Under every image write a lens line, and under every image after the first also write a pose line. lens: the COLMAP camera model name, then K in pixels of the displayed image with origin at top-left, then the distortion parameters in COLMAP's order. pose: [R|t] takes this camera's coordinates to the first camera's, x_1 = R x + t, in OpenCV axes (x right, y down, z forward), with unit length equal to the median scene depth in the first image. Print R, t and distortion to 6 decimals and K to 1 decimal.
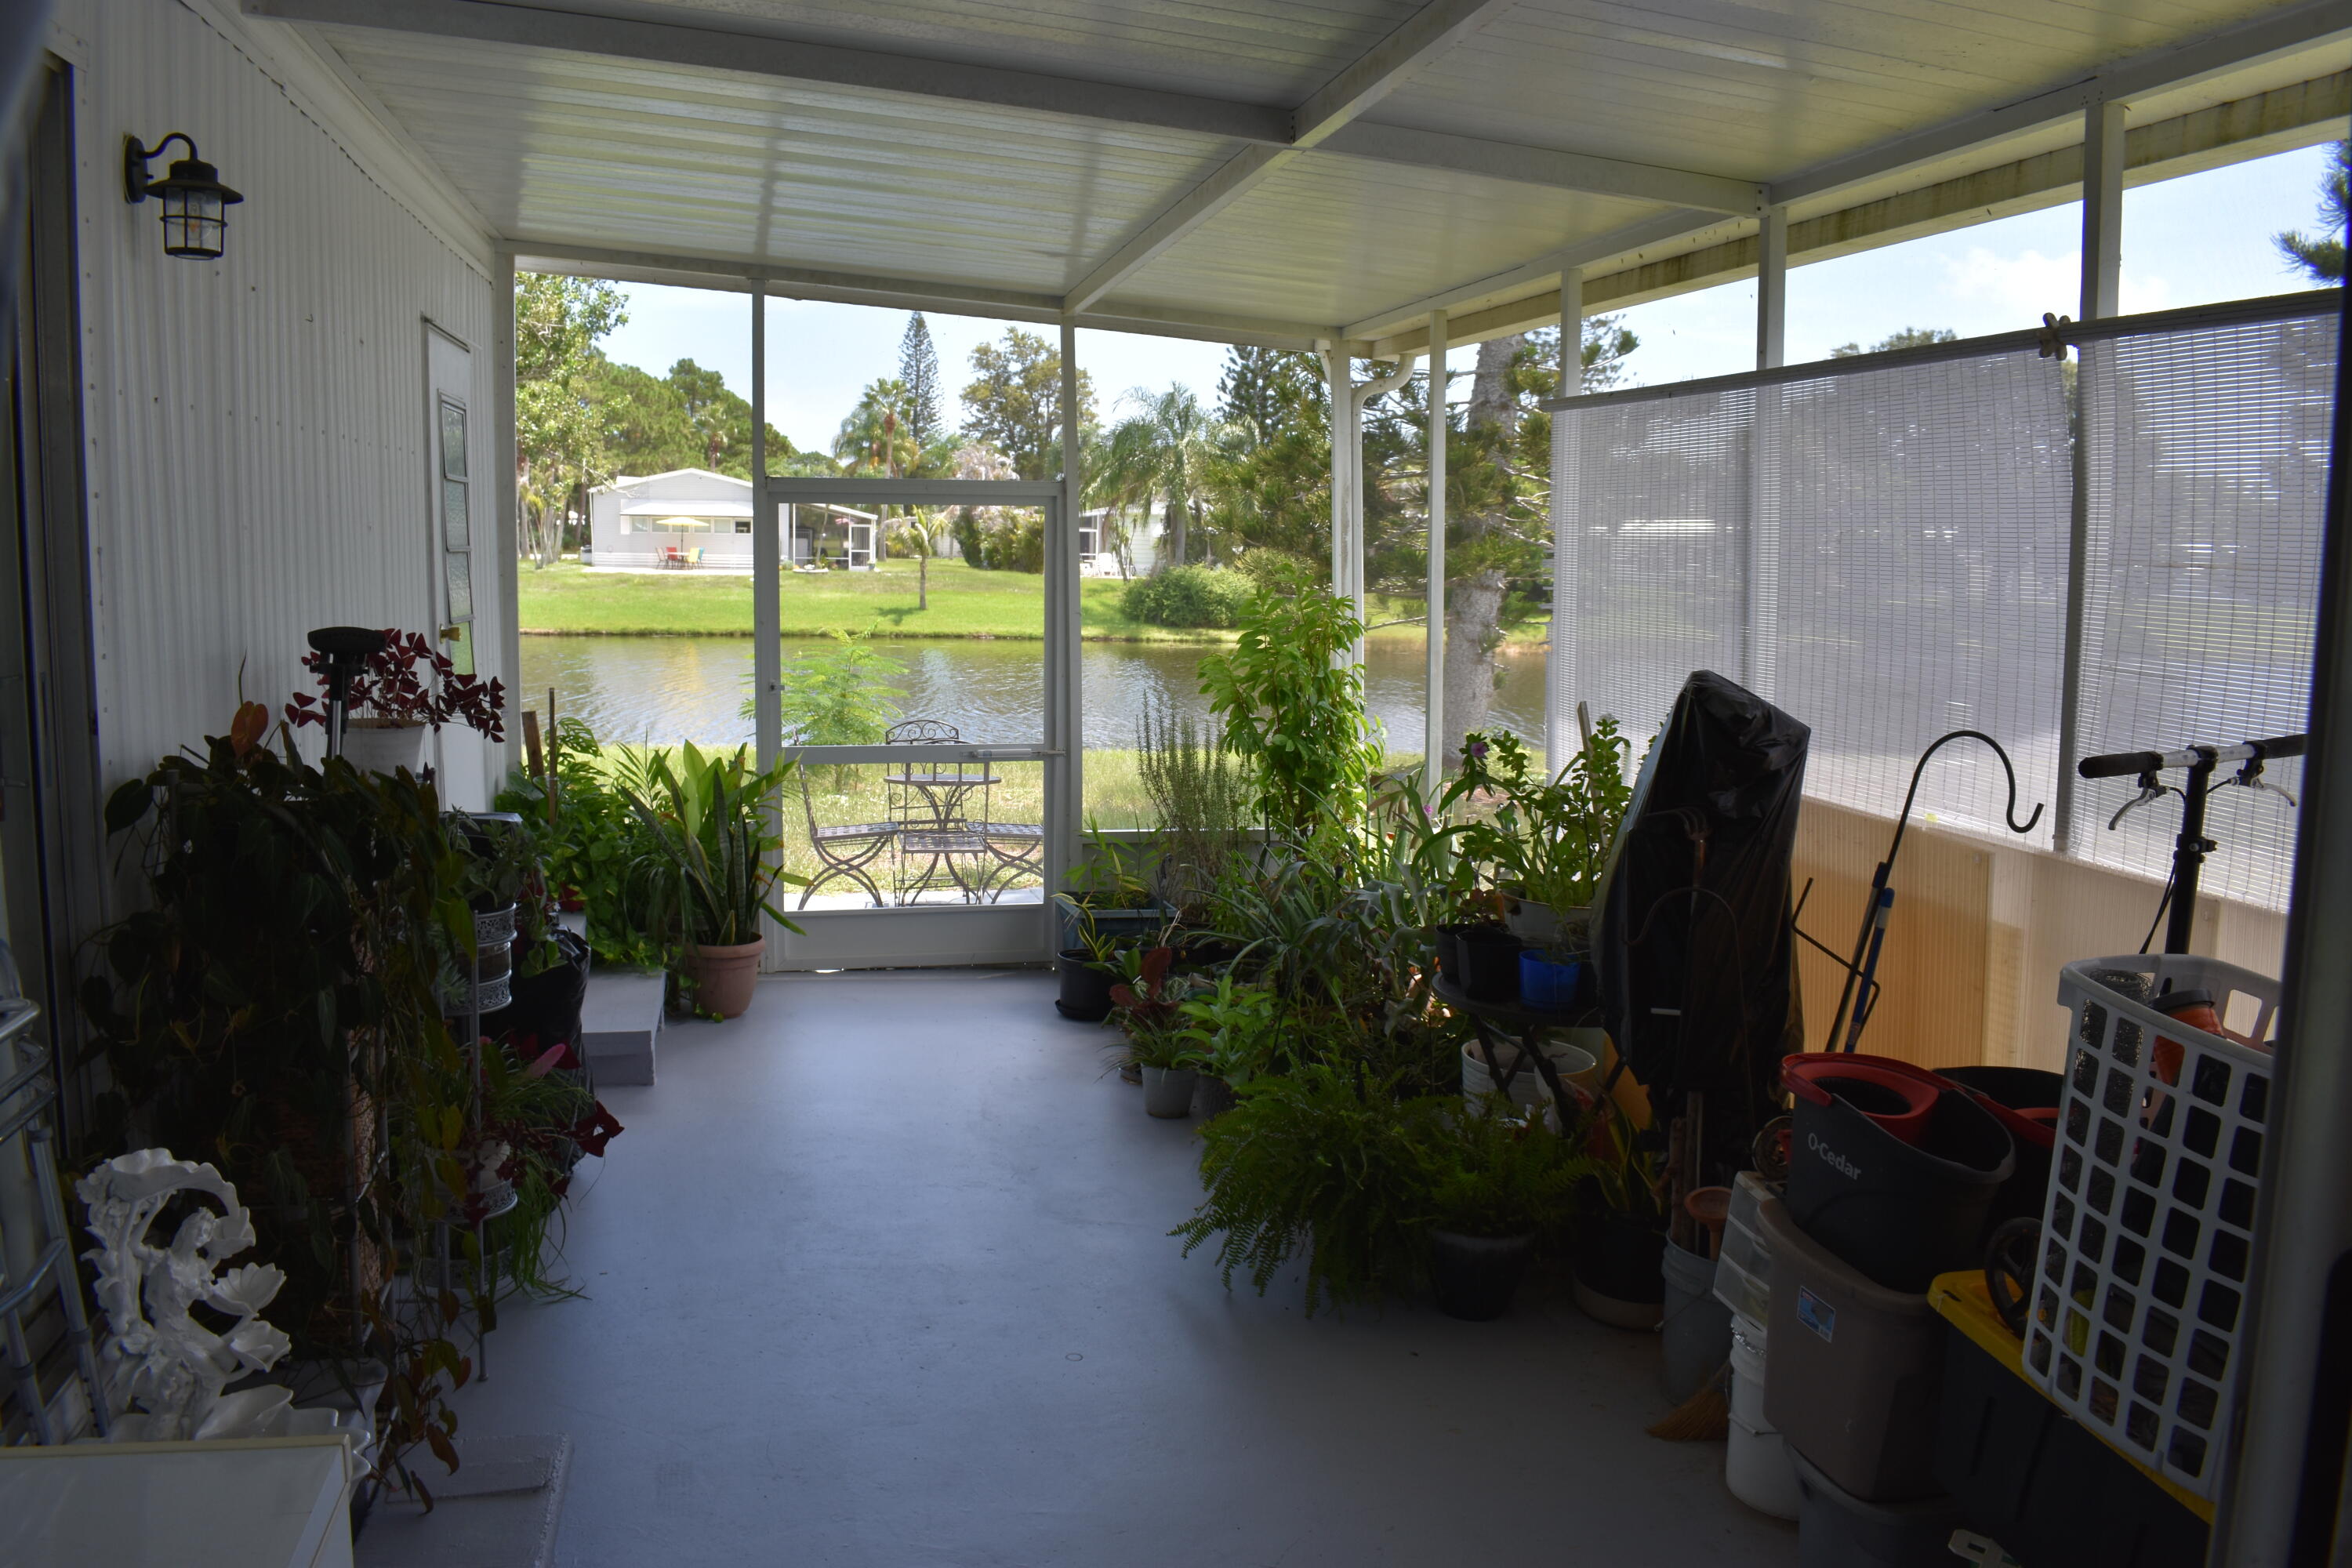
lens RADIAL K [[1860.4, 0, 1176.0], [0, 1860.4, 784.0], [0, 0, 1]] dist [-0.095936, 0.015676]
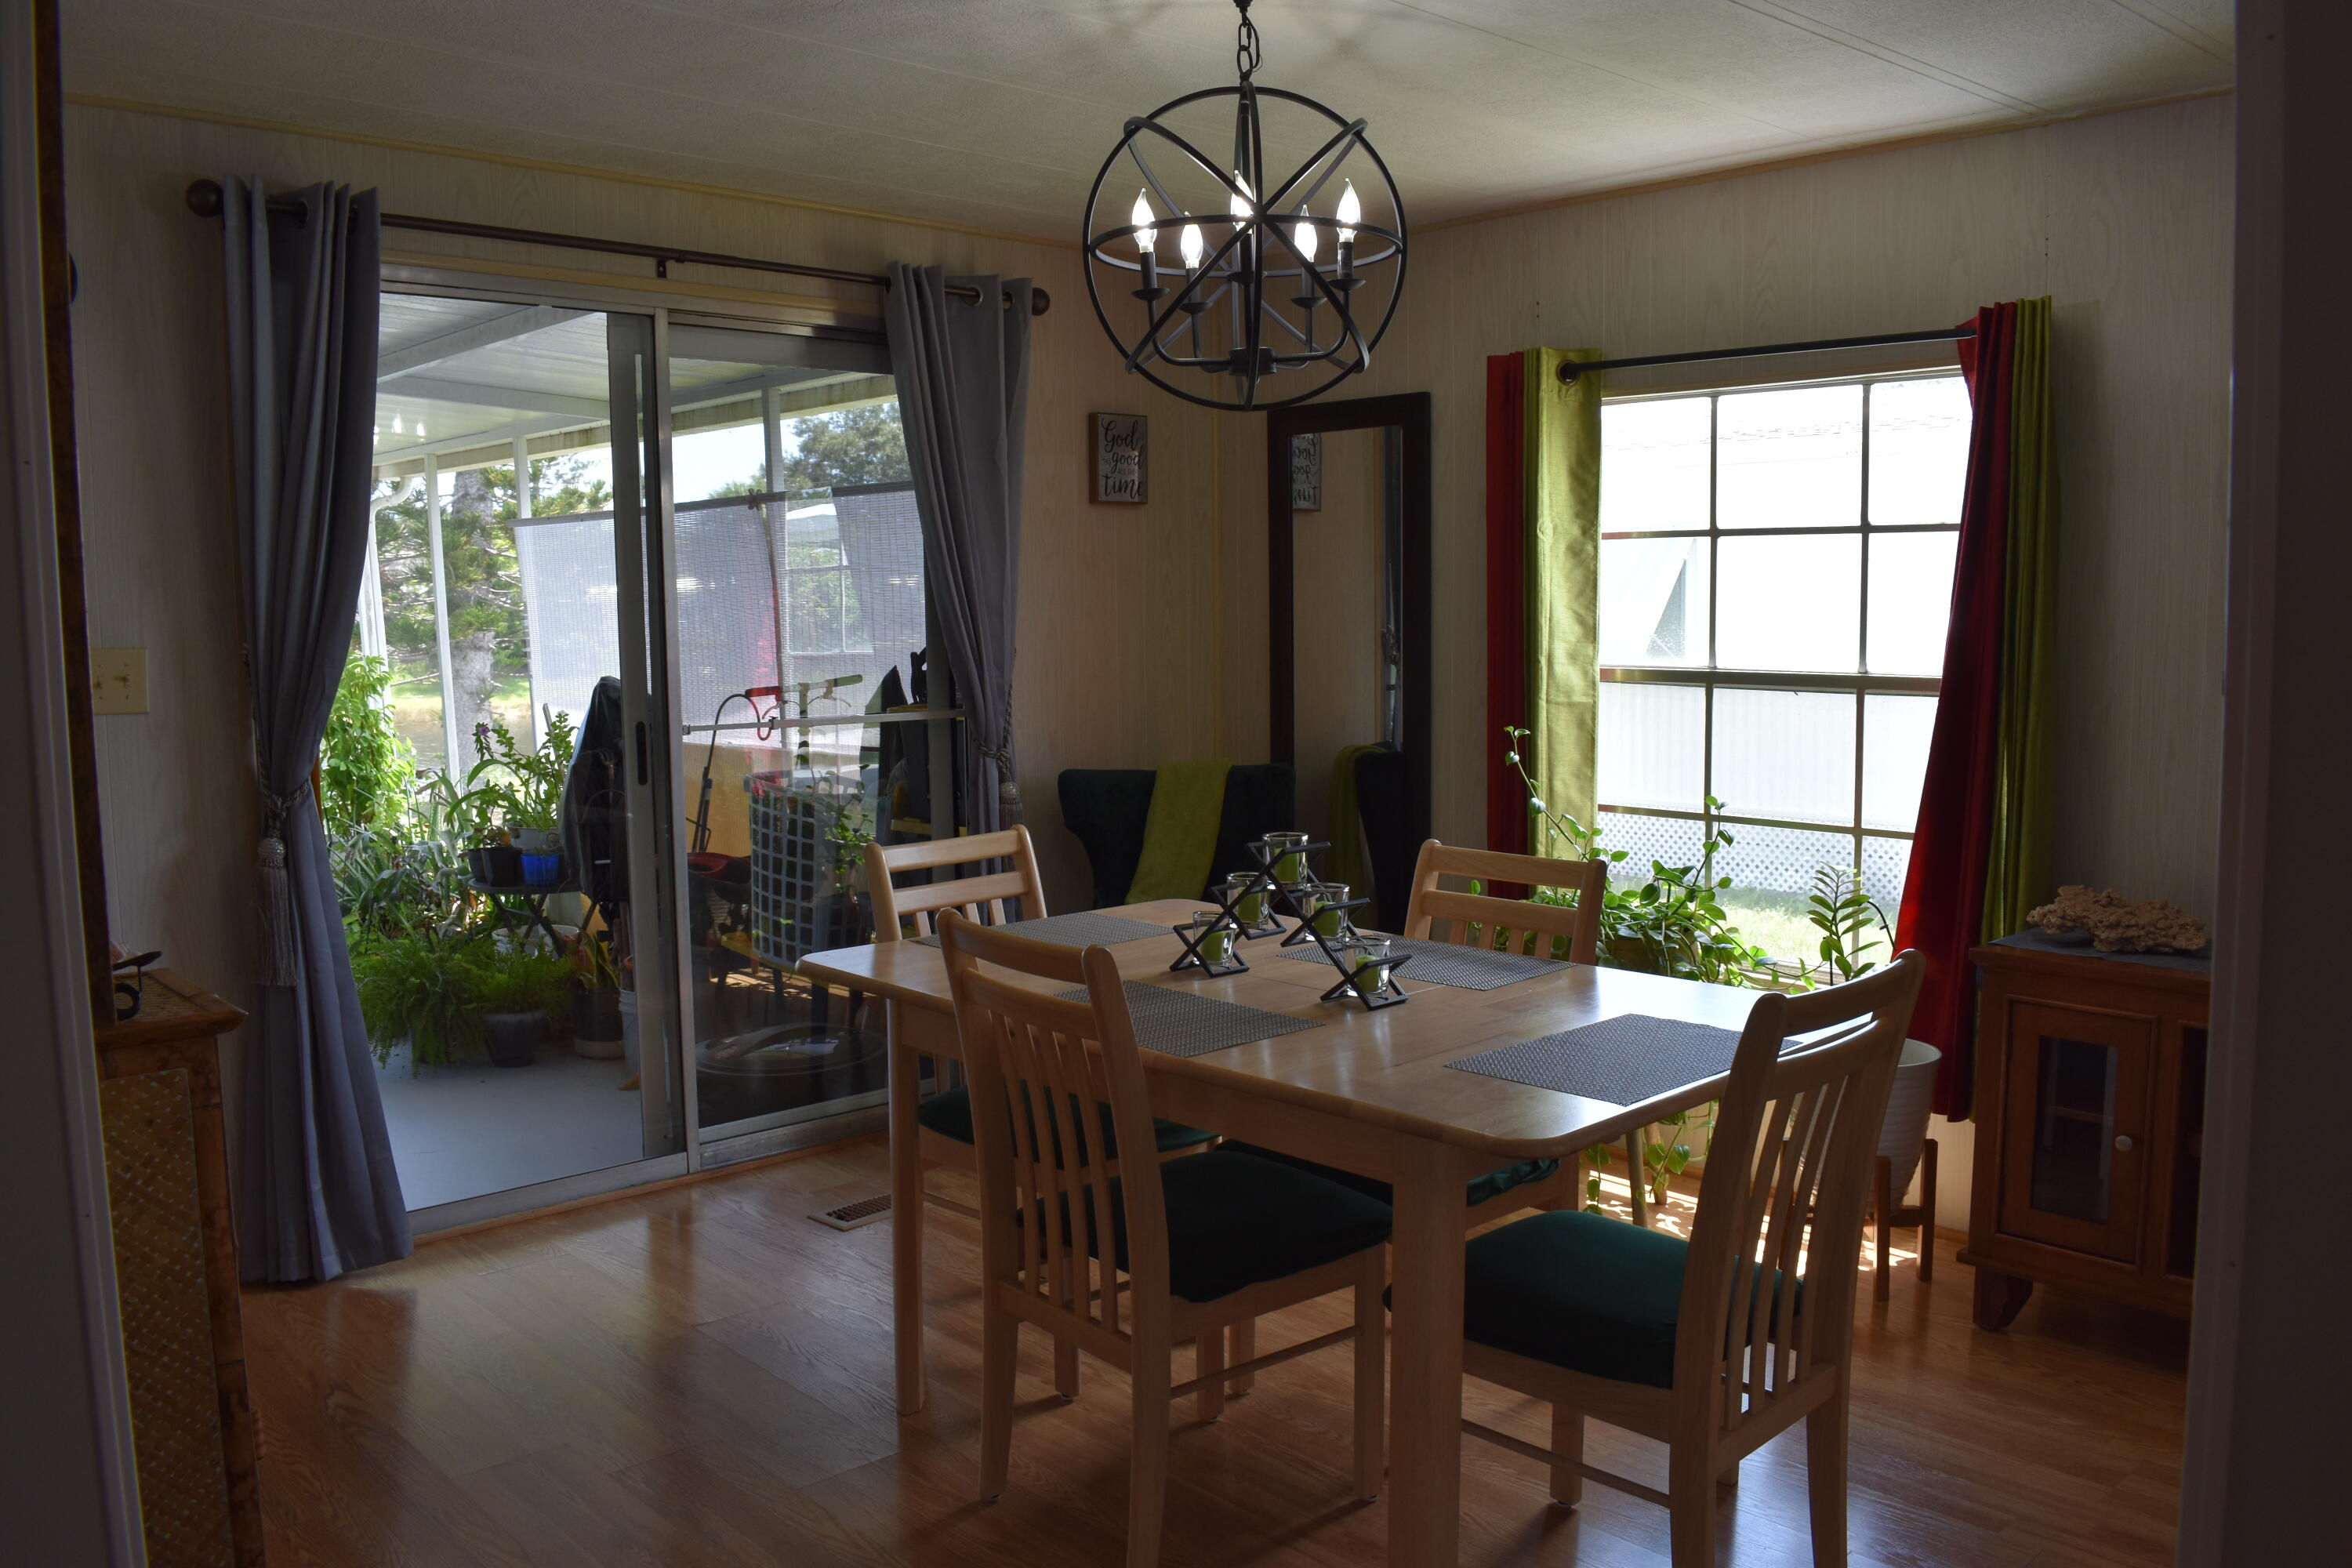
lens RADIAL K [[1860.4, 0, 1176.0], [0, 1860.4, 784.0], [0, 0, 1]] dist [-0.095936, 0.015676]
pose [[0.862862, -0.084442, 0.498336, -0.120401], [0.099954, 0.994982, -0.004473, 0.090002], [-0.495458, 0.053670, 0.866972, -0.703479]]
